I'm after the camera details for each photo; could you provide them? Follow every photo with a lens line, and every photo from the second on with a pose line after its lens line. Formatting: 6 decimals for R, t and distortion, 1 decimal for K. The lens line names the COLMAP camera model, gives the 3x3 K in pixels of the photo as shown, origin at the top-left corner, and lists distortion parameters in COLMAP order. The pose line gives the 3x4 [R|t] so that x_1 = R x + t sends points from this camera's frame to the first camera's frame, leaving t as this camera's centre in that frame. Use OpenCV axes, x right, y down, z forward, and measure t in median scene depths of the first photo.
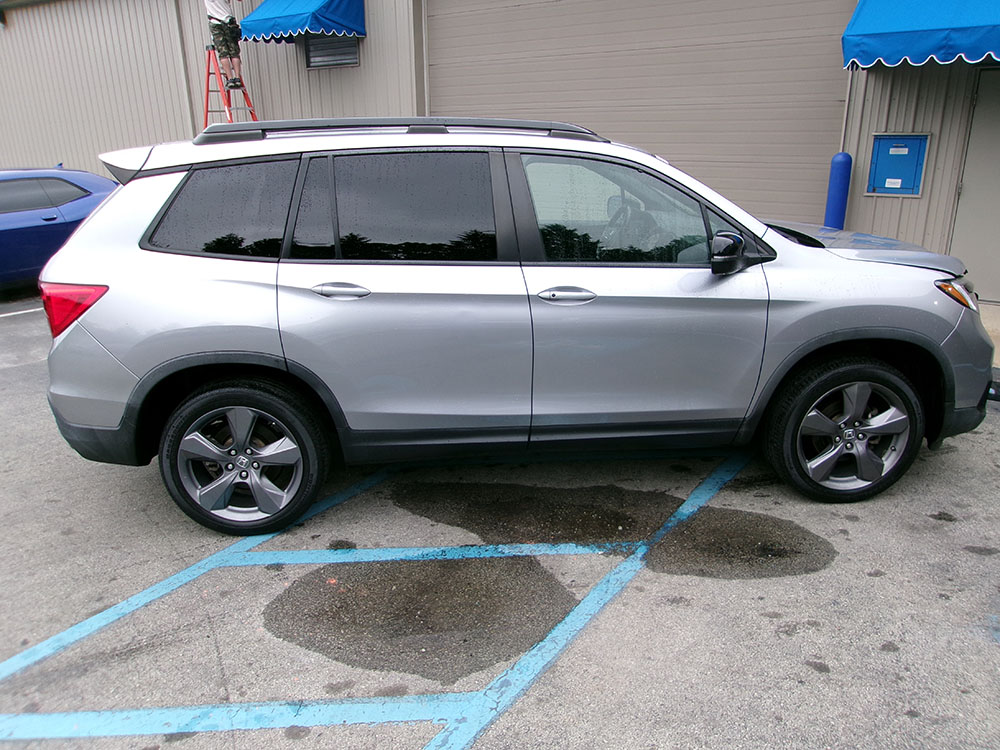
lens RADIAL K [[793.7, 0, 506.6], [0, 793.7, 376.5], [0, 0, 1]] dist [-0.063089, 0.081505]
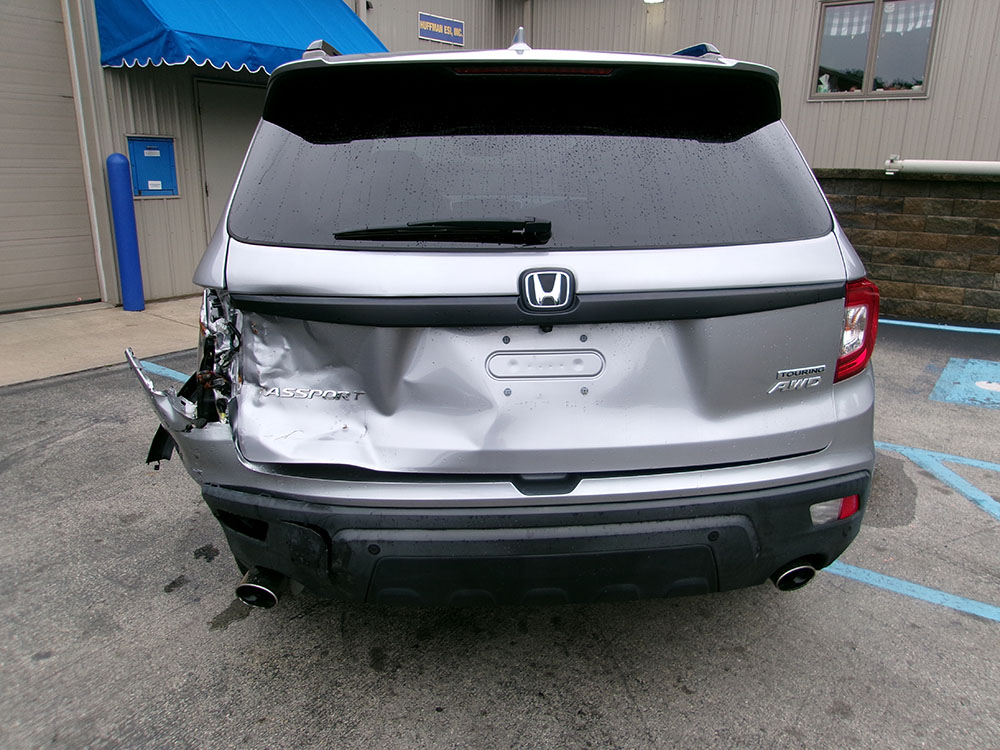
lens RADIAL K [[793.7, 0, 506.6], [0, 793.7, 376.5], [0, 0, 1]] dist [-0.063089, 0.081505]
pose [[-0.005095, -0.248786, 0.968545, -0.560981], [0.299517, 0.923711, 0.238845, -0.130211], [-0.954077, 0.291313, 0.069809, 0.593272]]
